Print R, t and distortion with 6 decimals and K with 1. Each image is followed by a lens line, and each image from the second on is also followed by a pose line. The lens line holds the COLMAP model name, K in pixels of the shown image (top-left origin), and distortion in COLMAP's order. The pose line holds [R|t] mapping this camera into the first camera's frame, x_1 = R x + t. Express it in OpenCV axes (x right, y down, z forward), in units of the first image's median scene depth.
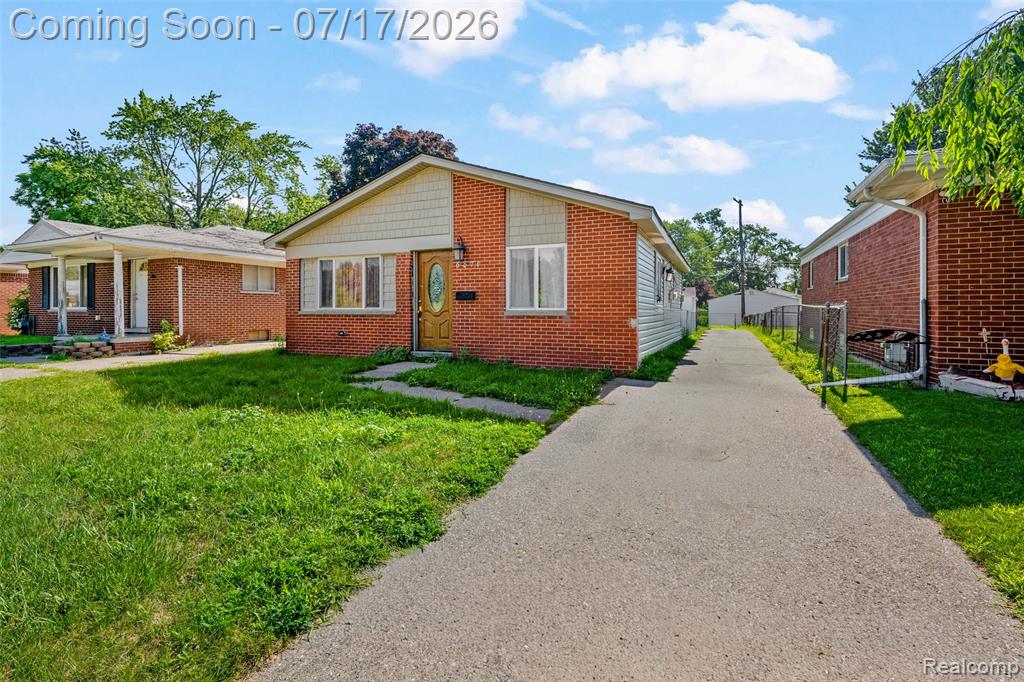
lens RADIAL K [[467.2, 0, 509.2], [0, 467.2, 316.1], [0, 0, 1]] dist [-0.003318, -0.000251]
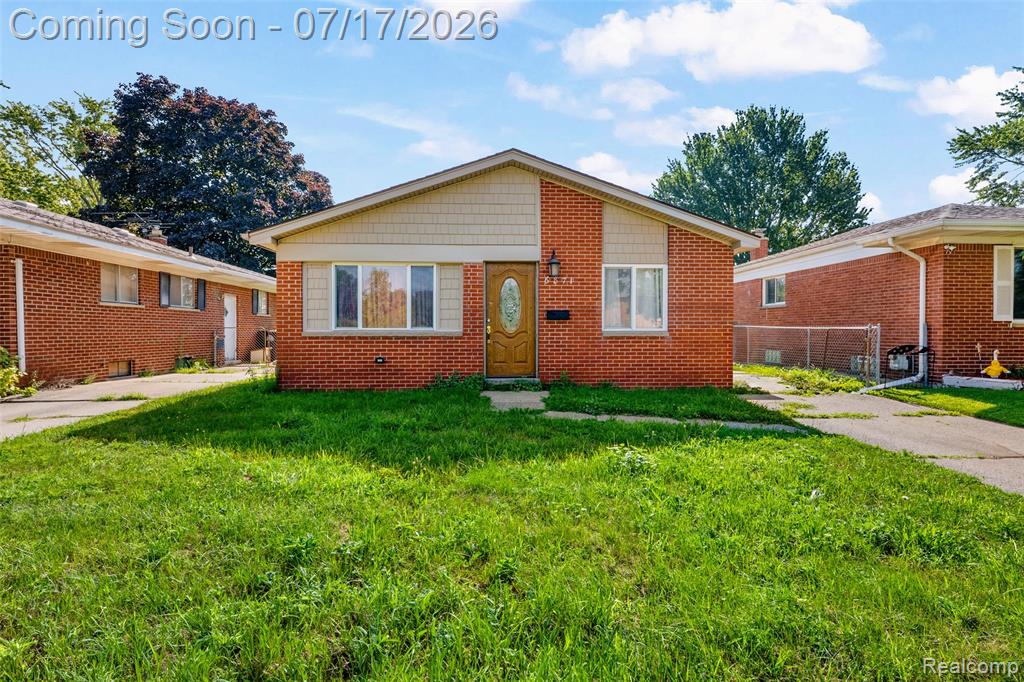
lens RADIAL K [[501.8, 0, 508.6], [0, 501.8, 343.0], [0, 0, 1]] dist [-0.002119, 0.000609]
pose [[0.891111, -0.011589, 0.453638, -0.641584], [0.006205, 0.999892, 0.013355, -0.002250], [-0.453743, -0.009086, 0.891086, 0.174382]]
